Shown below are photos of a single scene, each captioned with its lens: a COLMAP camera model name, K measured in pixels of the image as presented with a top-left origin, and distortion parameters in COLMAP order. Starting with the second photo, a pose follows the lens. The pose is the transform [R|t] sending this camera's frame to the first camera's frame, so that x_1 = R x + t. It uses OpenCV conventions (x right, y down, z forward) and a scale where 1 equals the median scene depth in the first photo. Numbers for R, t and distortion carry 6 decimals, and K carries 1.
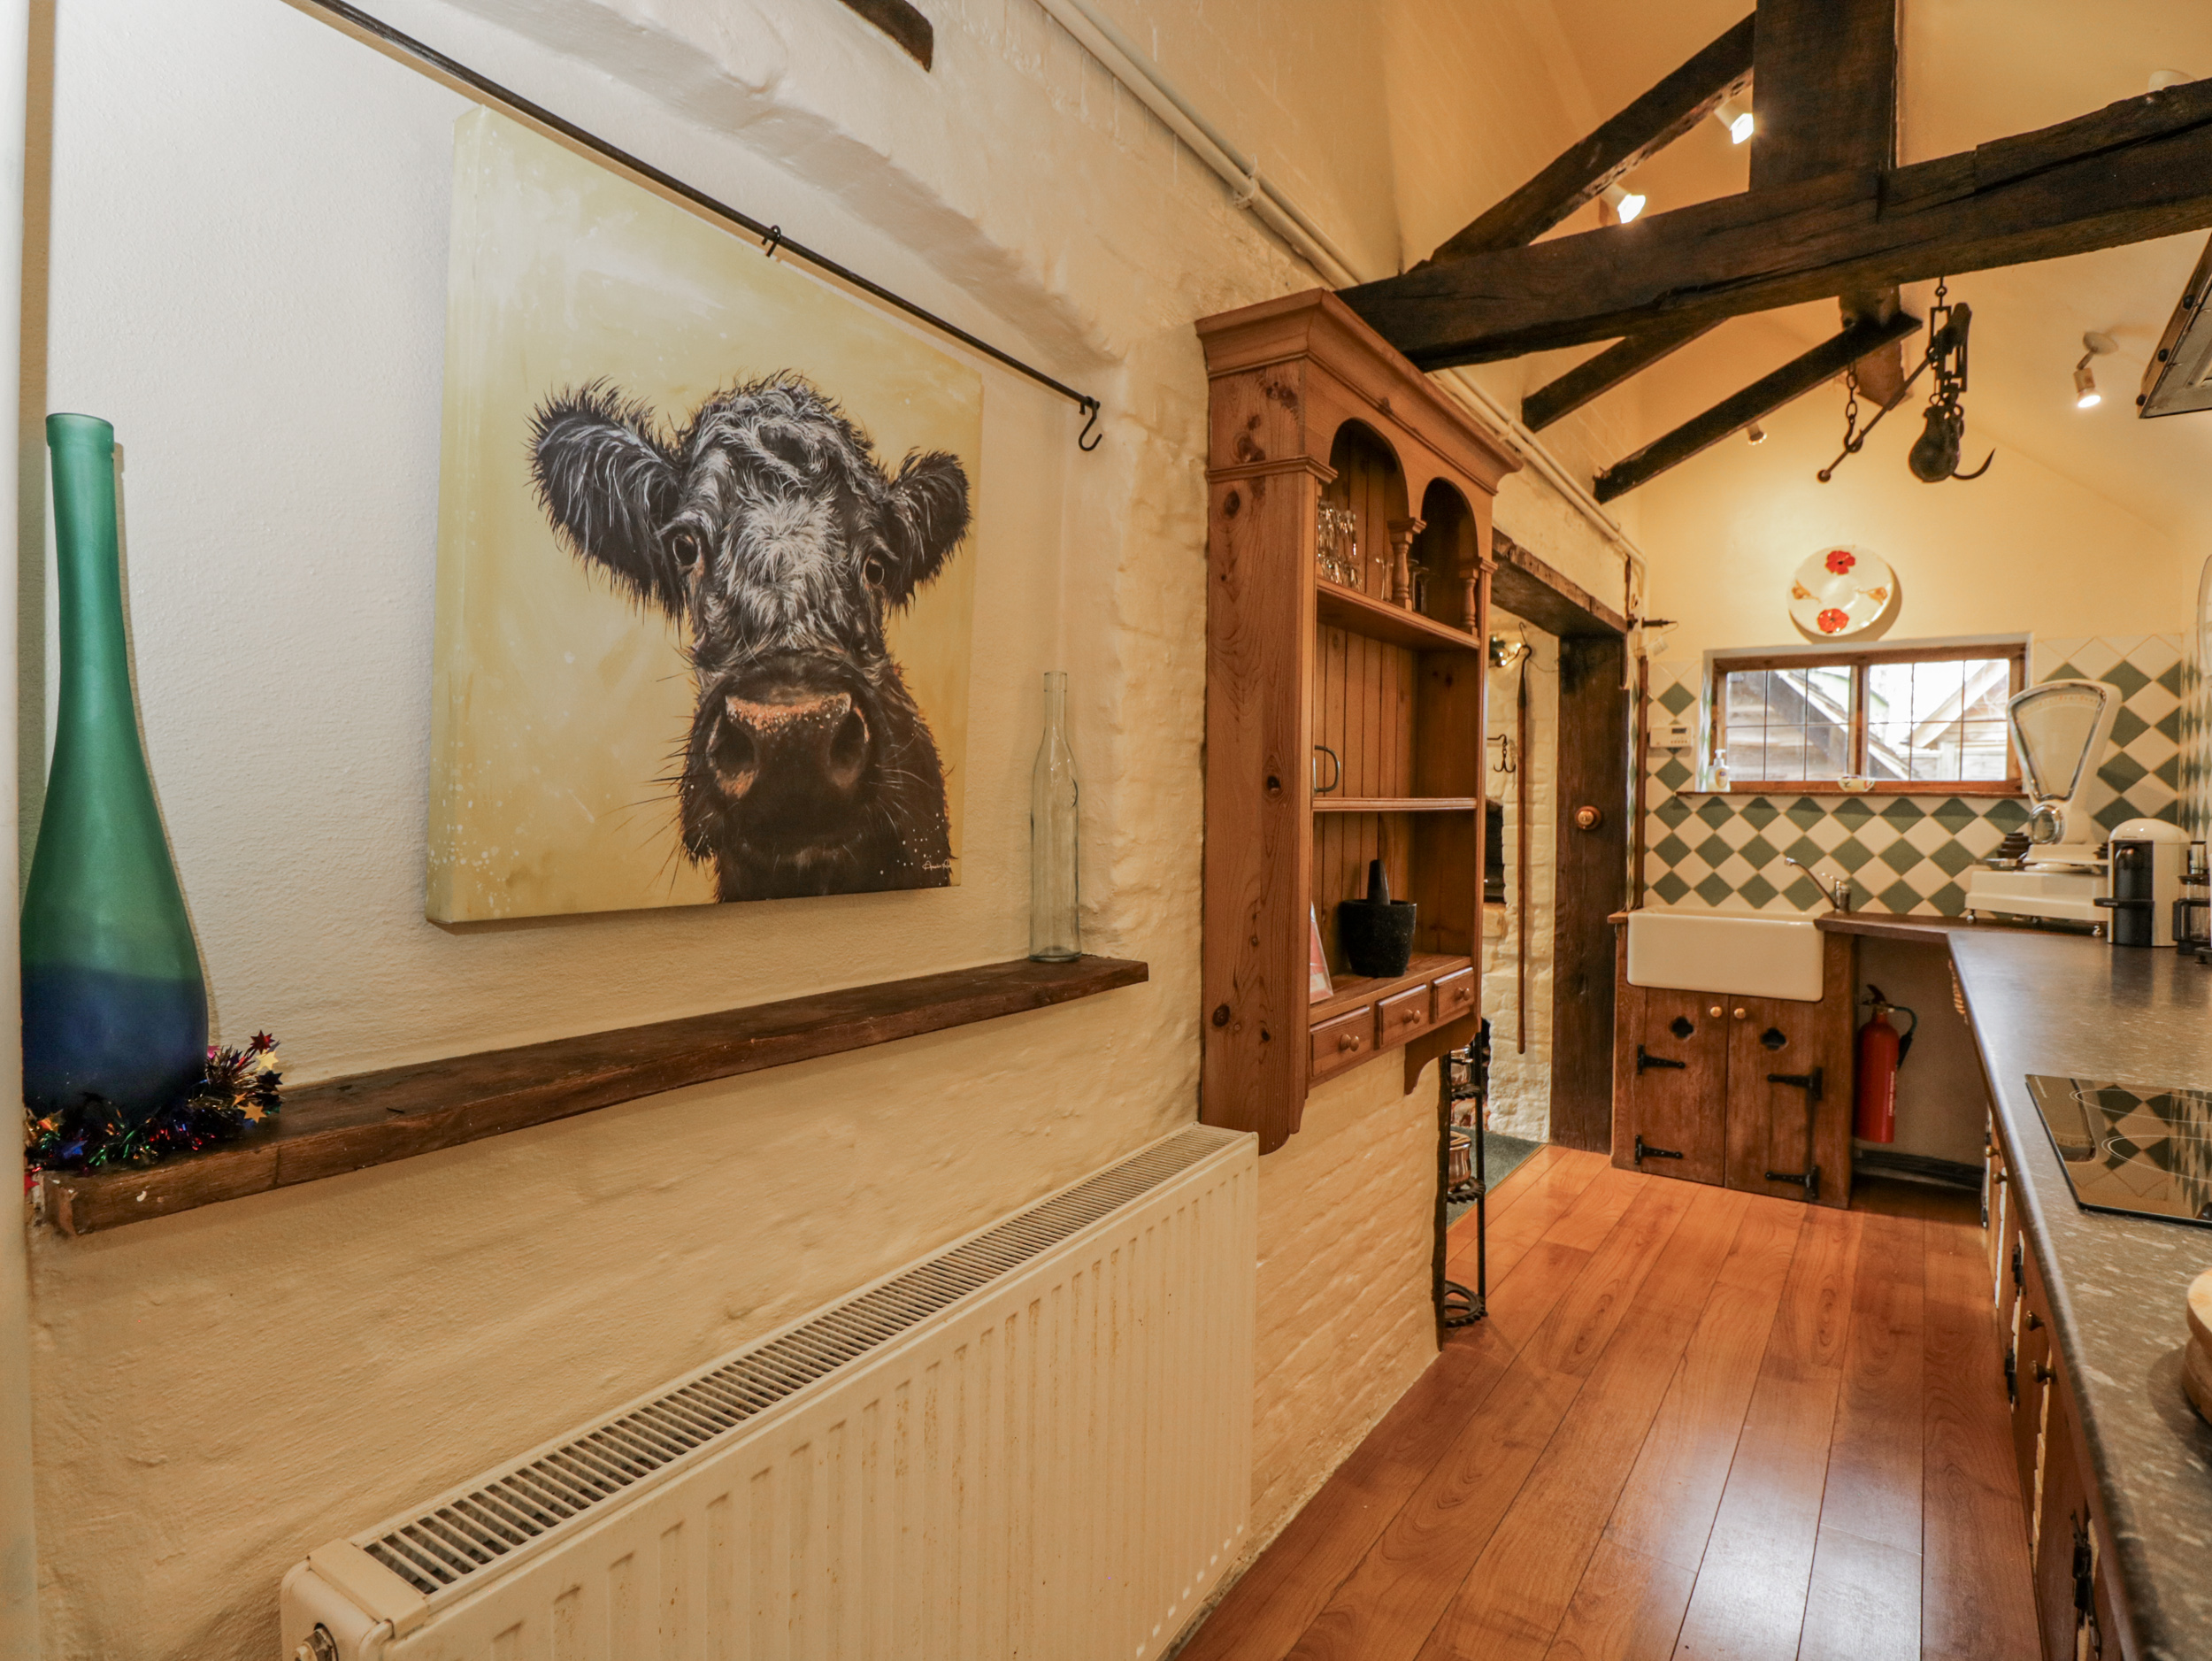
lens RADIAL K [[1164.7, 0, 1086.4], [0, 1164.7, 831.0], [0, 0, 1]] dist [-0.000135, -0.012360]
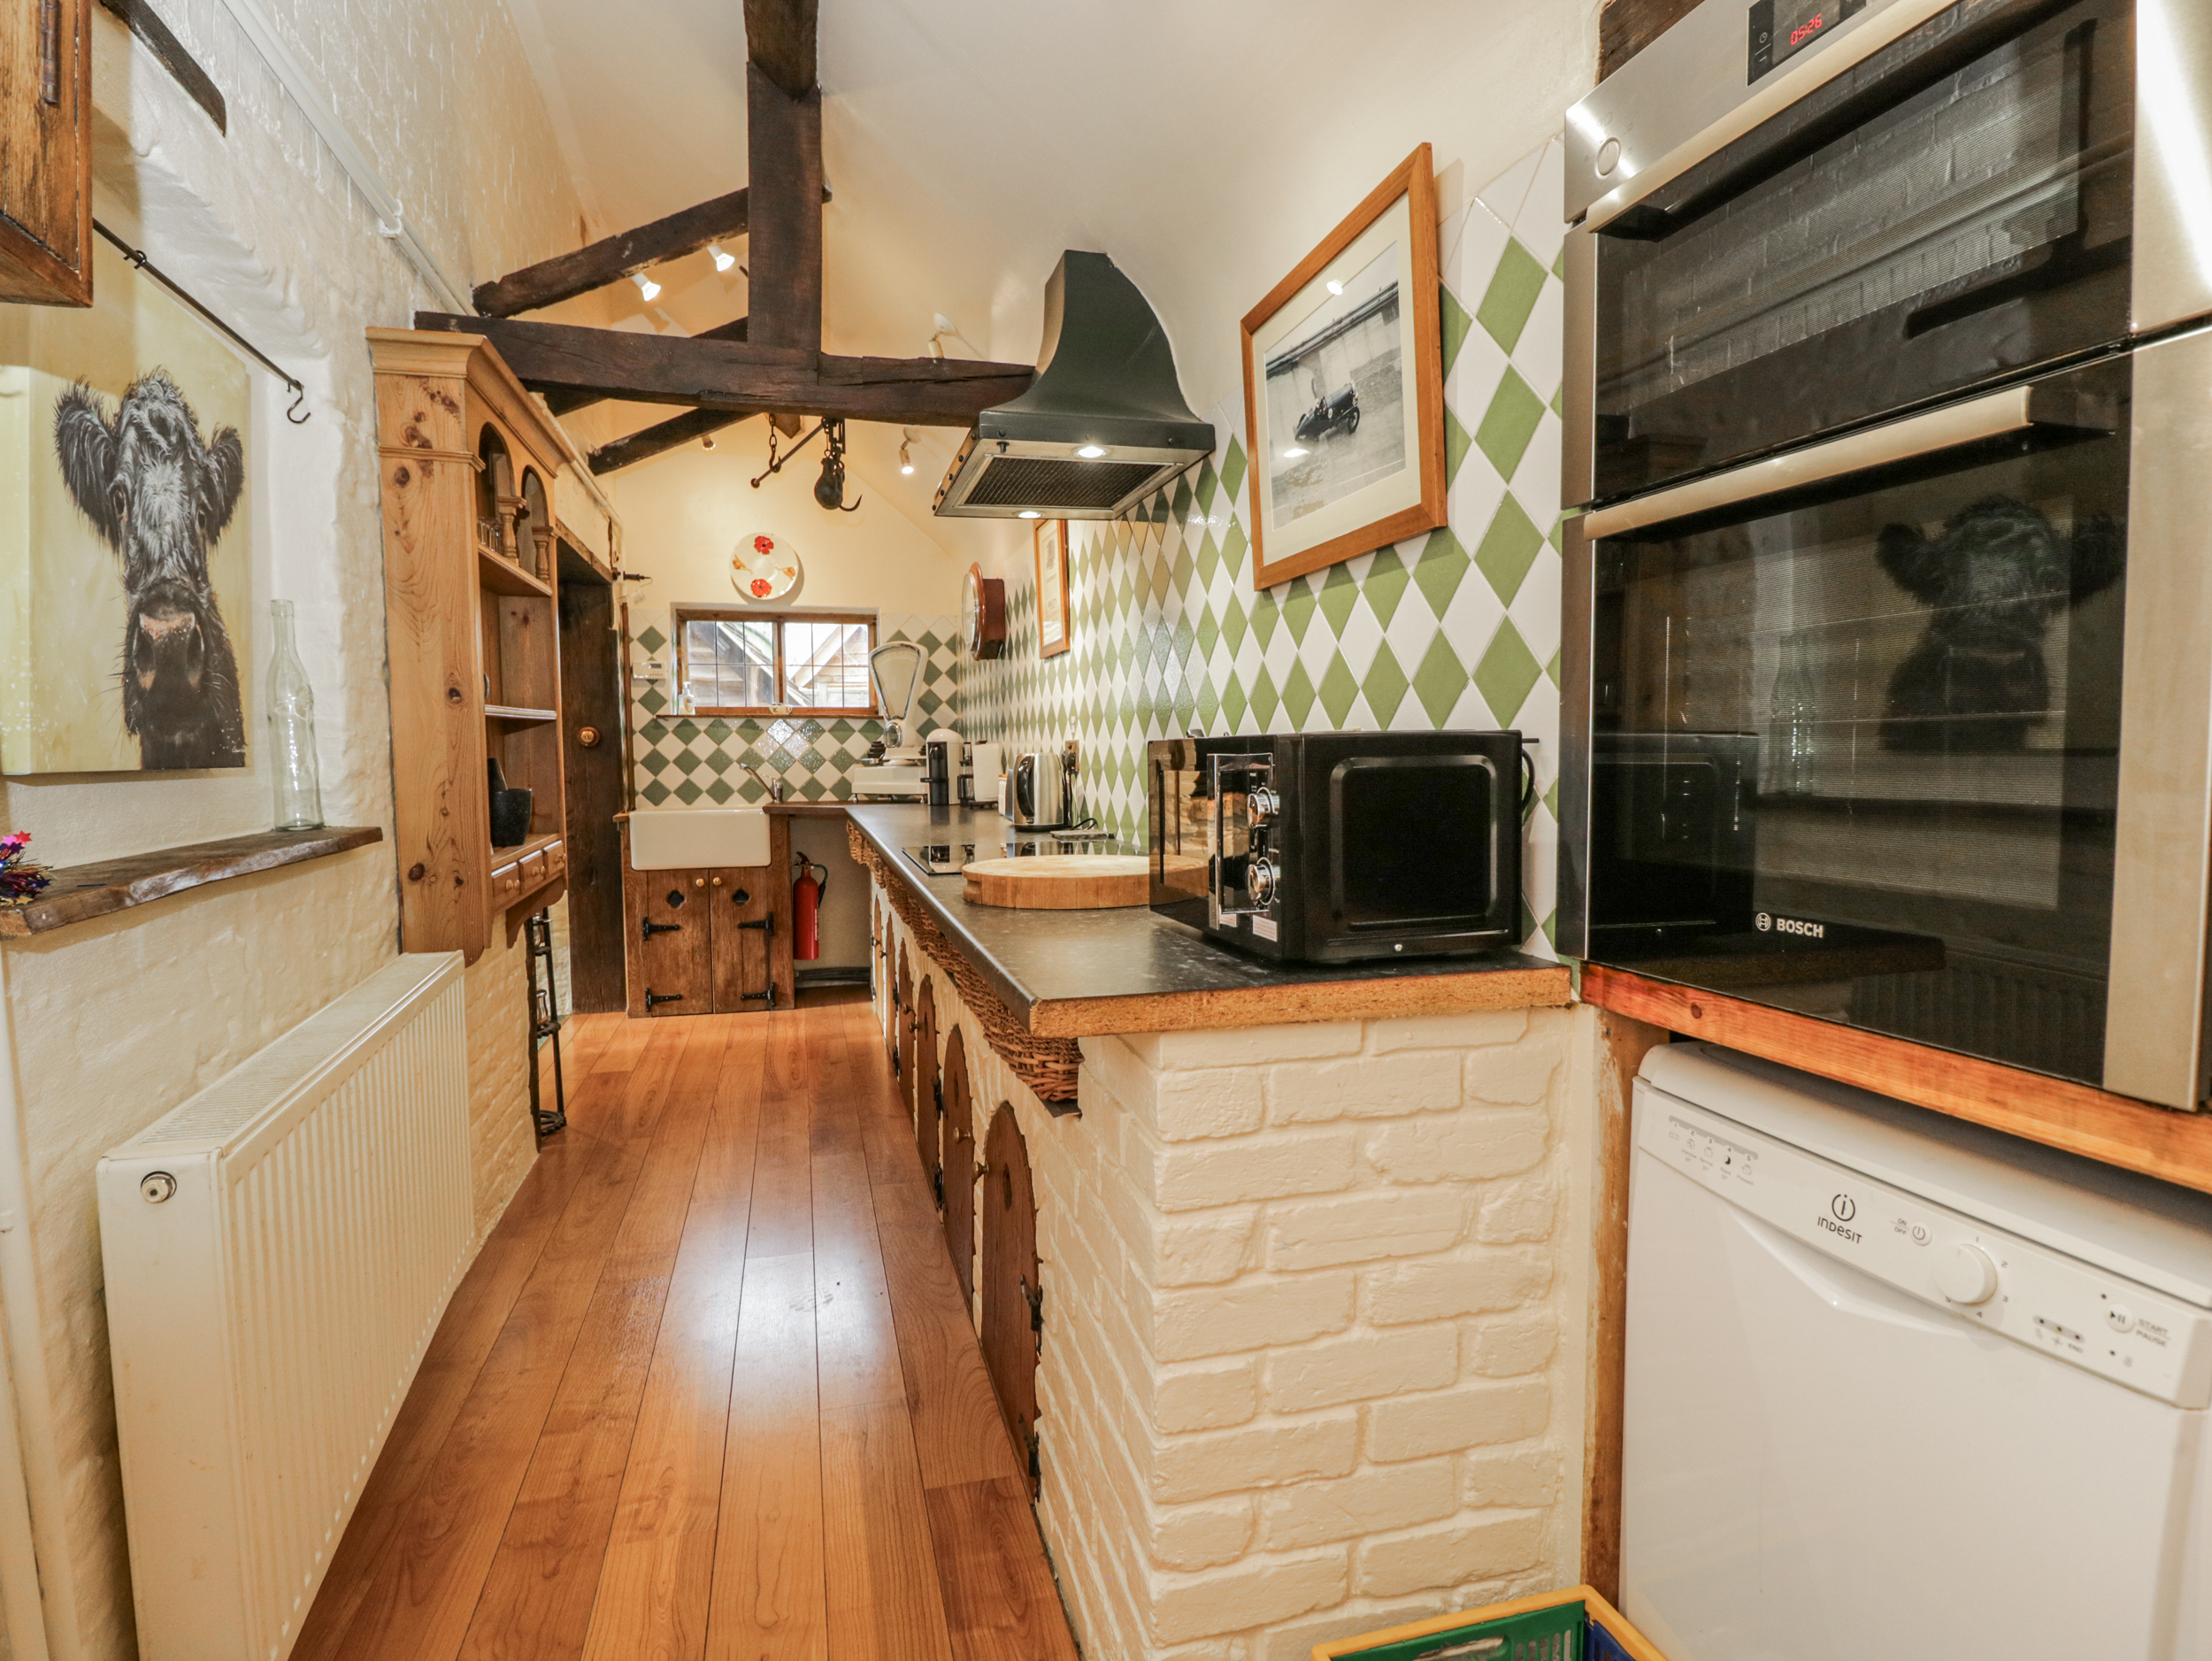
lens RADIAL K [[1164.7, 0, 1115.6], [0, 1164.7, 823.5], [0, 0, 1]] dist [-0.000135, -0.012360]
pose [[0.629293, -0.069084, 0.774092, -0.238964], [0.031255, 0.997485, 0.063612, 0.027518], [-0.776540, -0.015836, 0.629869, -0.258267]]
